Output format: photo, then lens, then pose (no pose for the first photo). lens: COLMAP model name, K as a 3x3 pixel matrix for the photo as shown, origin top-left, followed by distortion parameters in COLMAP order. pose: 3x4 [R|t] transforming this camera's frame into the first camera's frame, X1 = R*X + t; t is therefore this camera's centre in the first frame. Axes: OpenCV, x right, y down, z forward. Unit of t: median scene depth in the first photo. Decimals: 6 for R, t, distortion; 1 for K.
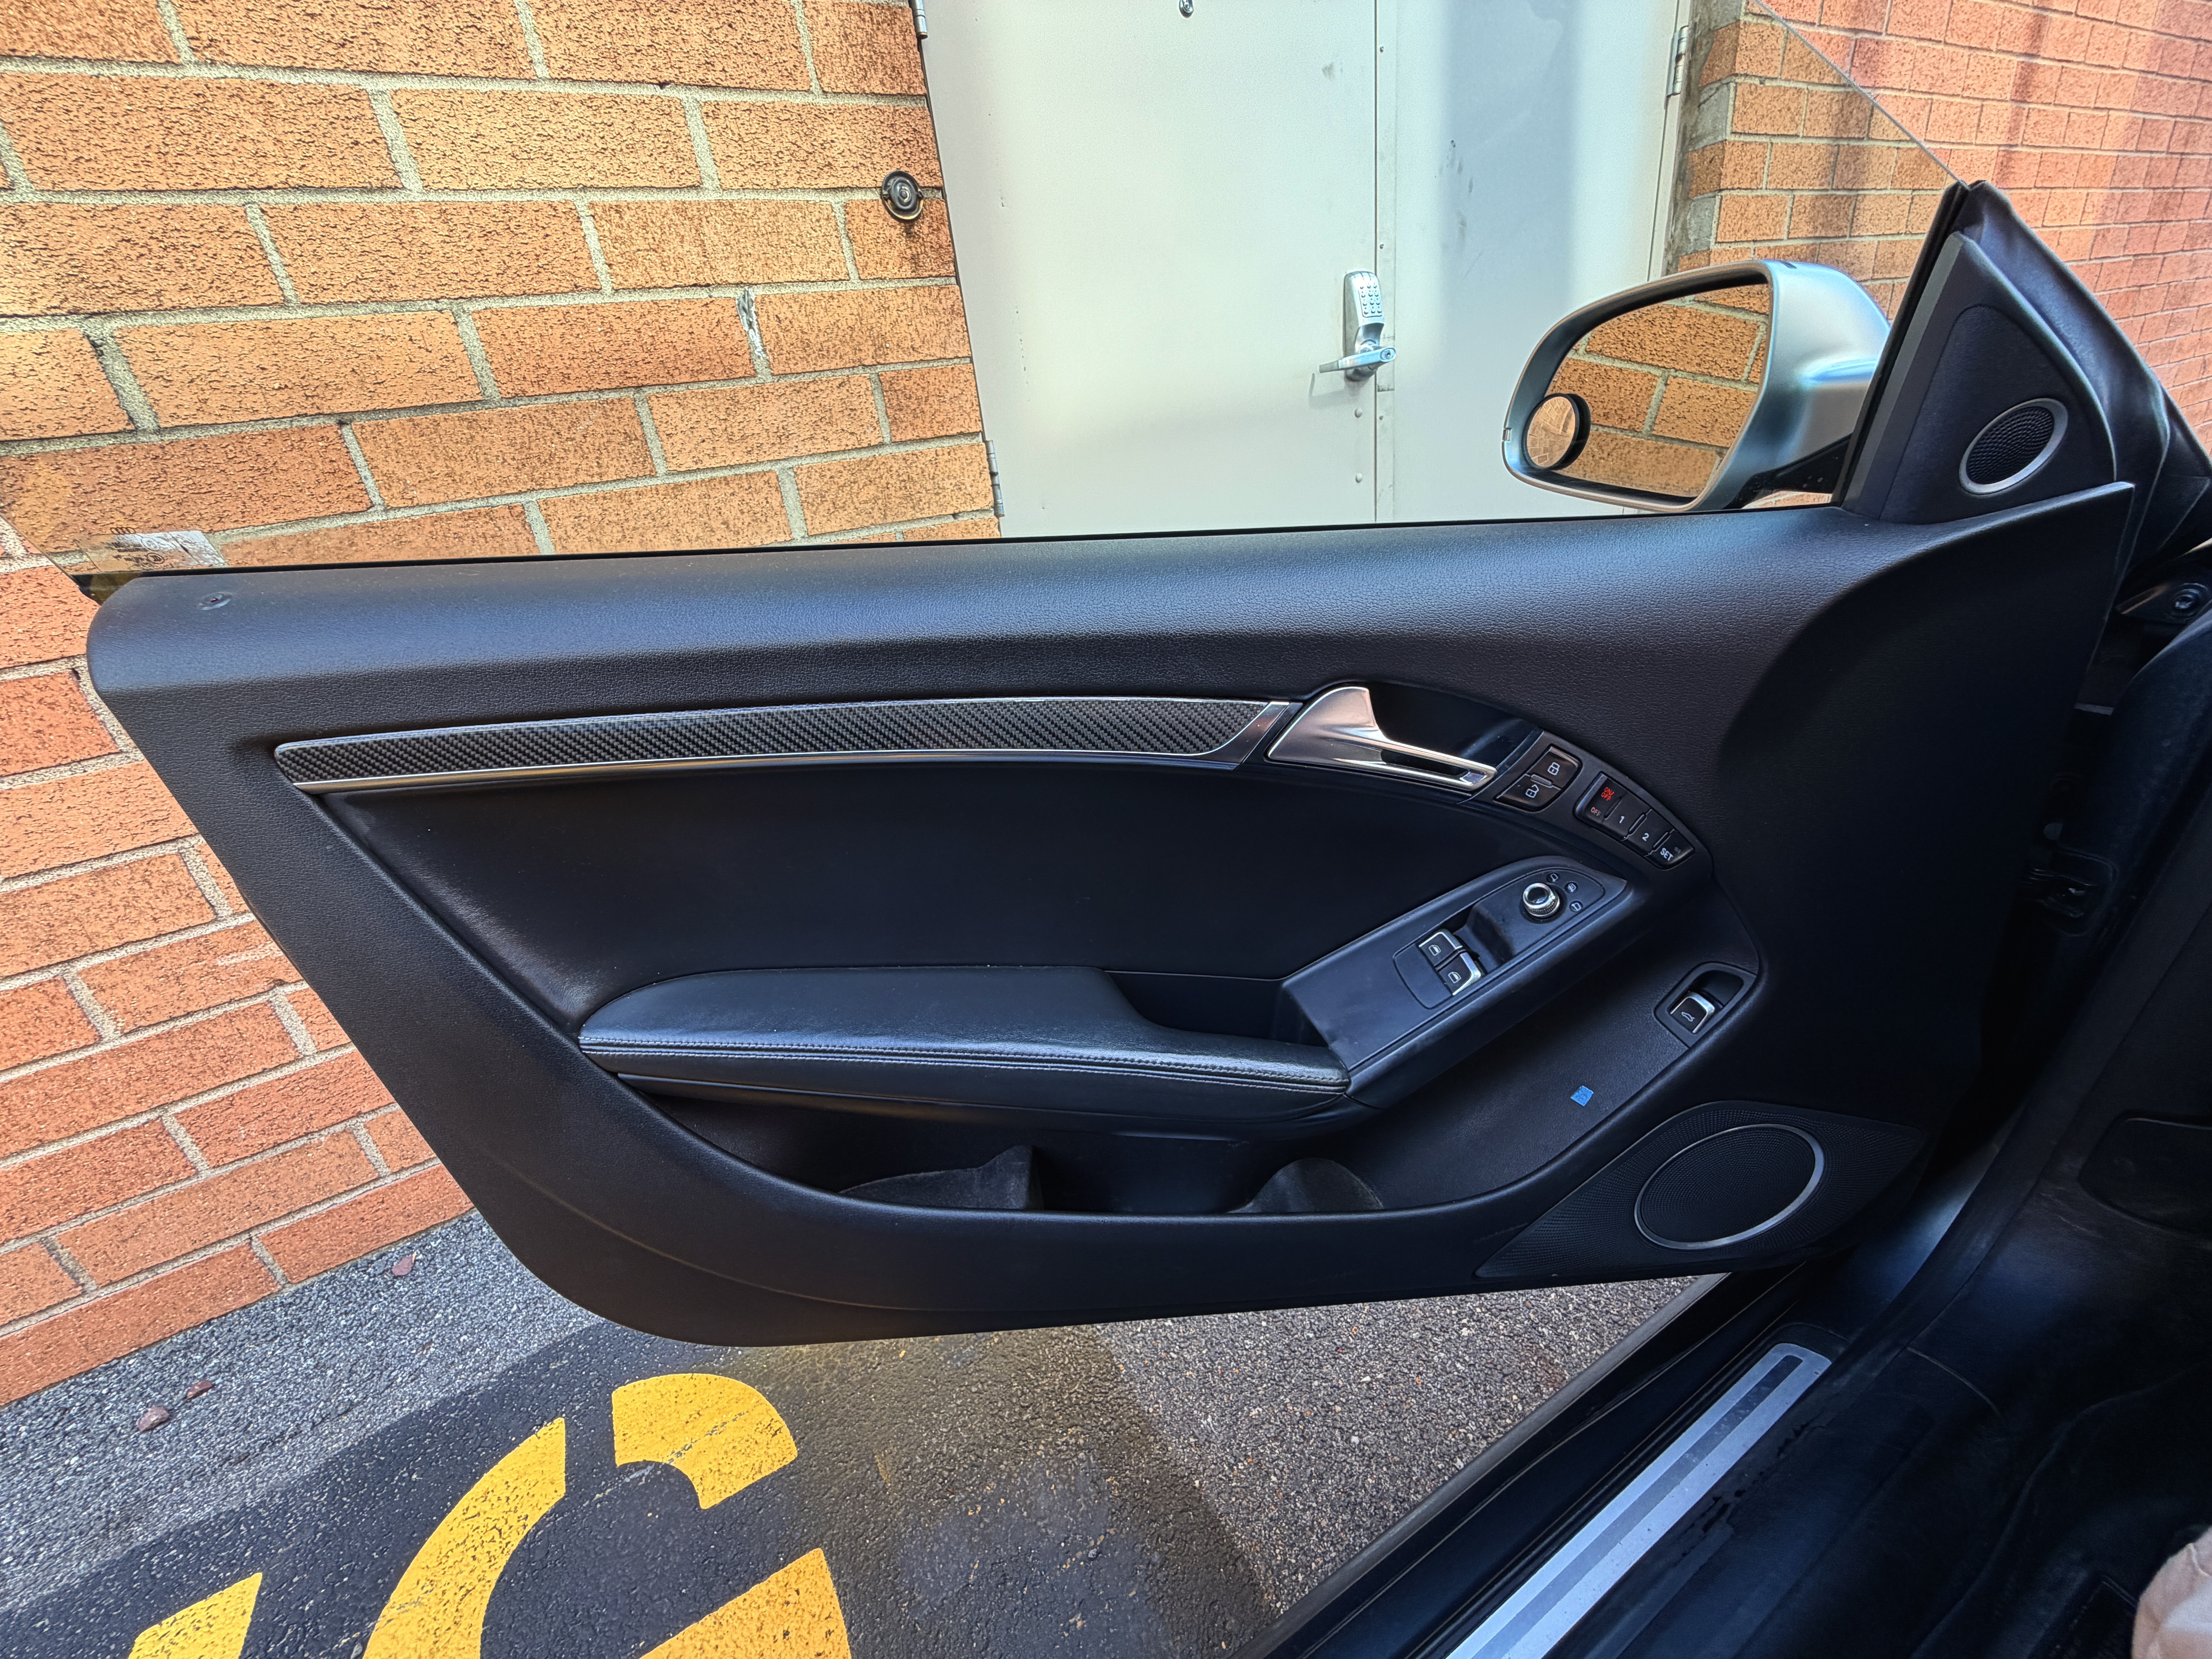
lens RADIAL K [[877.7, 0, 1106.0], [0, 877.7, 829.5], [0, 0, 1]] dist [0.000458, -0.000032]
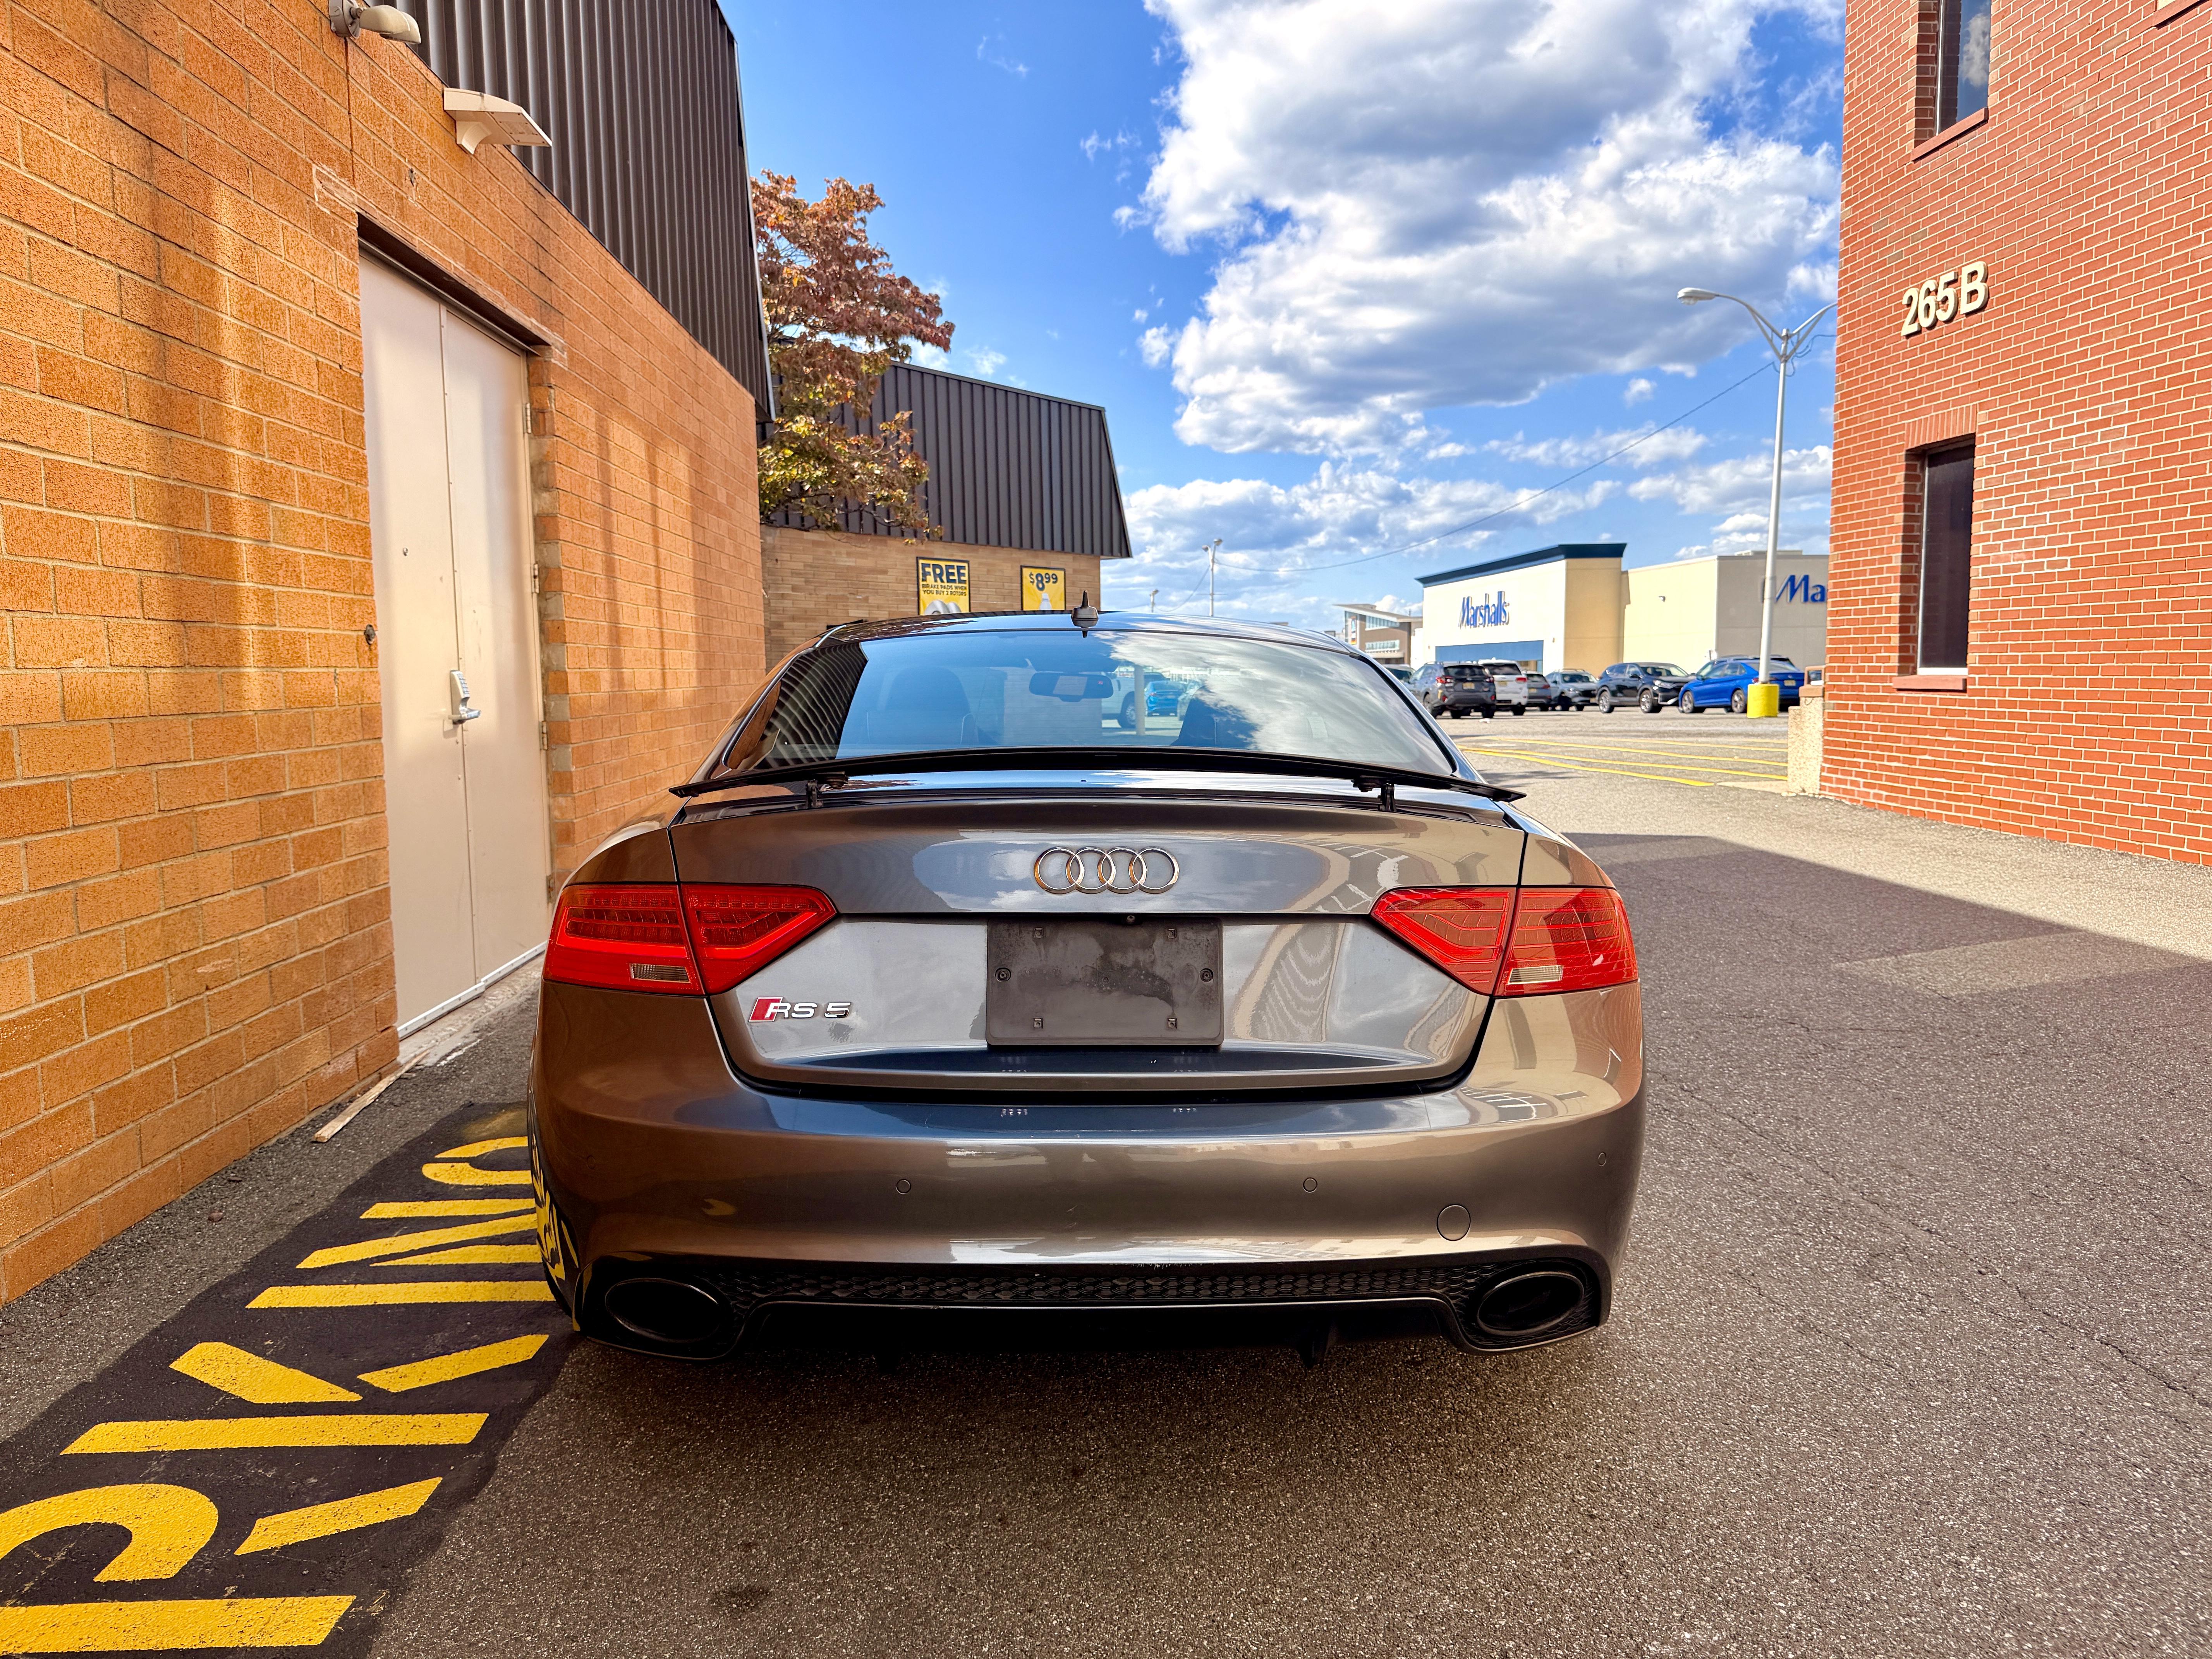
lens RADIAL K [[1568.5, 0, 1106.0], [0, 1568.5, 829.5], [0, 0, 1]] dist [0.056854, -0.084181]
pose [[0.440631, 0.032571, 0.897097, -2.834482], [0.310752, 0.932020, -0.186472, 0.974115], [-0.842186, 0.360940, 0.400555, -1.840440]]
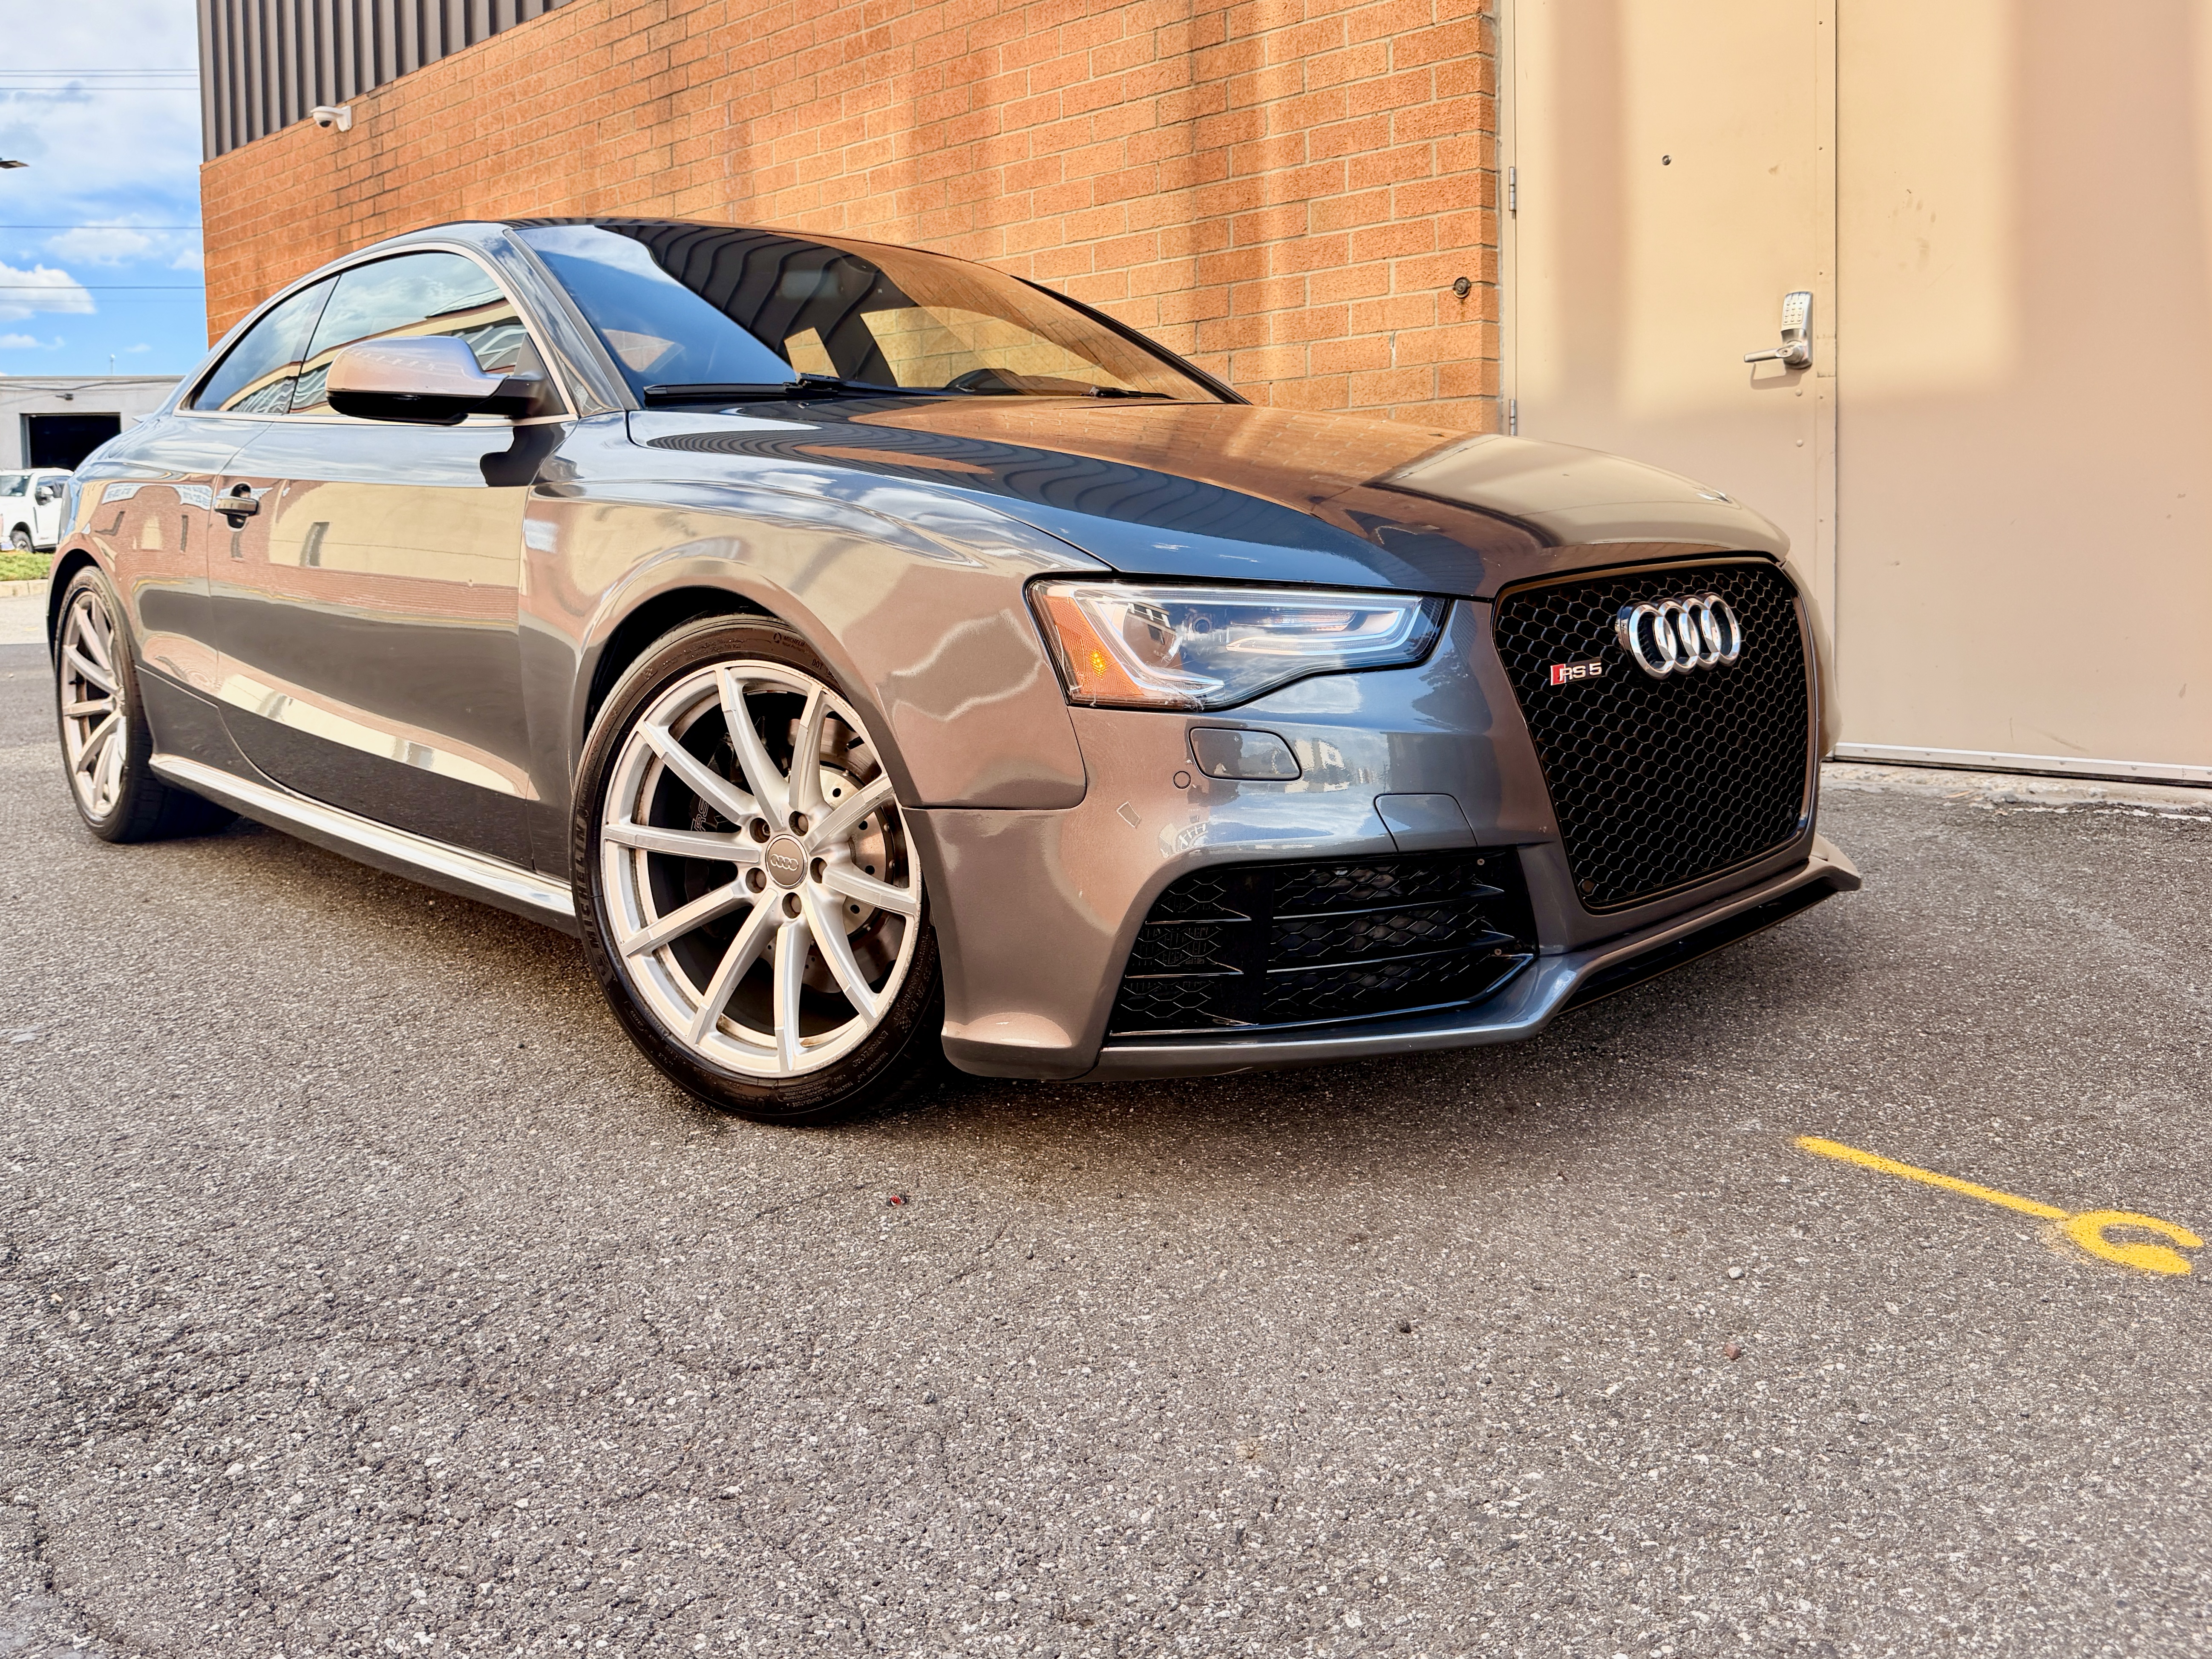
lens RADIAL K [[1831.8, 0, 1106.0], [0, 1831.8, 829.5], [0, 0, 1]] dist [0.013343, -0.127724]
pose [[0.262412, 0.255338, -0.930560, 3.855834], [-0.410509, 0.902279, 0.131817, 0.205183], [0.873283, 0.347413, 0.341587, -0.756132]]
